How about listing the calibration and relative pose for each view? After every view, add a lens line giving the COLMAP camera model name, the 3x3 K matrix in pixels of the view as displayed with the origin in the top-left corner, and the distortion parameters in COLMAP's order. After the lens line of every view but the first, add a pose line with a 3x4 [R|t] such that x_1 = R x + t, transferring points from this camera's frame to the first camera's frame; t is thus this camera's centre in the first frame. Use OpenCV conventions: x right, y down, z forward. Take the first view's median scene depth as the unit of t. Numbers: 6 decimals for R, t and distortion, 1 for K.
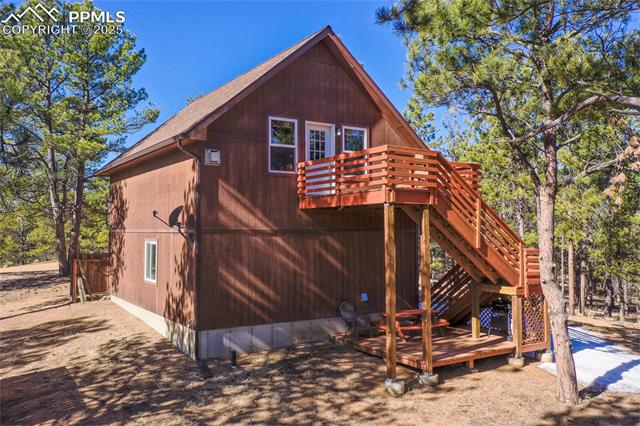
lens RADIAL K [[561.8, 0, 320.0], [0, 561.8, 213.0], [0, 0, 1]] dist [0.007803, 0.002707]
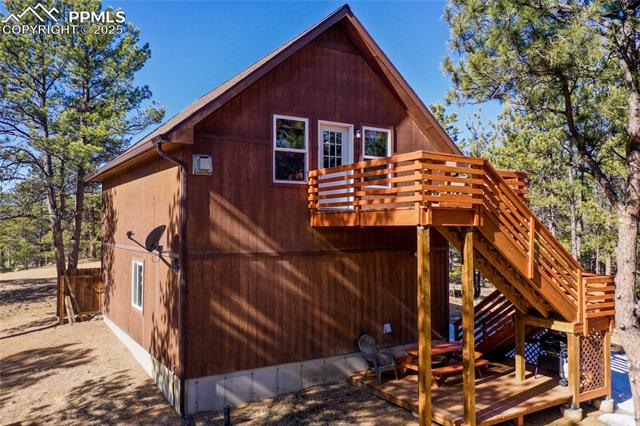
lens RADIAL K [[492.2, 0, 339.8], [0, 492.2, 214.0], [0, 0, 1]] dist [0.003634, -0.002060]
pose [[0.999995, 0.002410, 0.002153, 0.005072], [-0.002450, 0.999821, 0.018744, -0.039210], [-0.002107, -0.018749, 0.999822, 0.272597]]
